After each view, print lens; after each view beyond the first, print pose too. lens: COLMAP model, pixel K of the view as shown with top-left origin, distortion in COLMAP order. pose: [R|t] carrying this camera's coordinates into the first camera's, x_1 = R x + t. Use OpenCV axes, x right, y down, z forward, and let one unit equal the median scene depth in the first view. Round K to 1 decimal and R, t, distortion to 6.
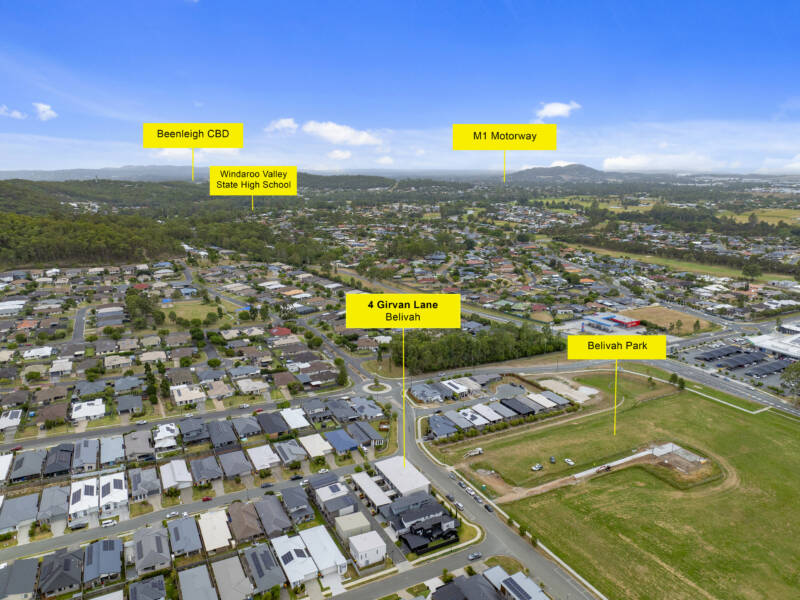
lens RADIAL K [[571.2, 0, 374.7], [0, 571.2, 301.0], [0, 0, 1]] dist [-0.036241, -0.002049]
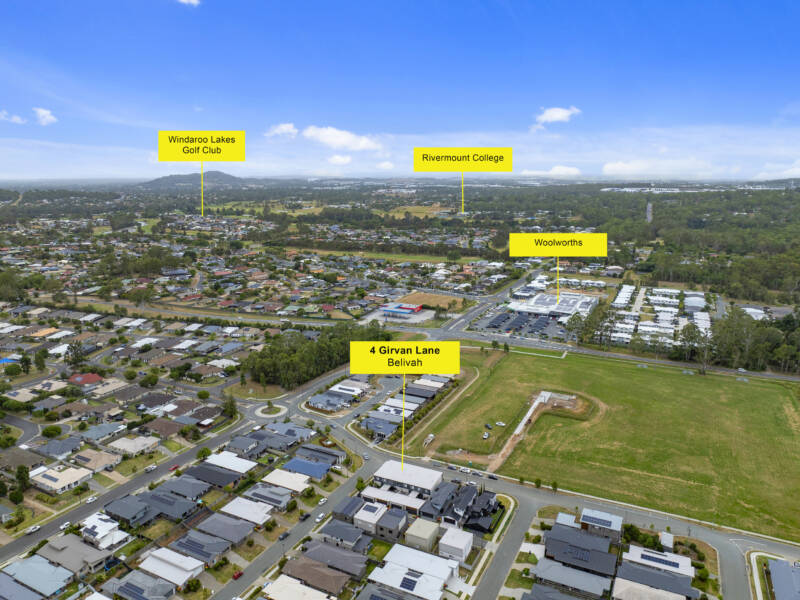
lens RADIAL K [[571.2, 0, 374.7], [0, 571.2, 301.0], [0, 0, 1]] dist [-0.036241, -0.002049]
pose [[0.802518, -0.131487, 0.581958, -0.491013], [0.138181, 0.989854, 0.033095, -0.044797], [-0.580405, 0.053856, 0.812545, 0.157806]]
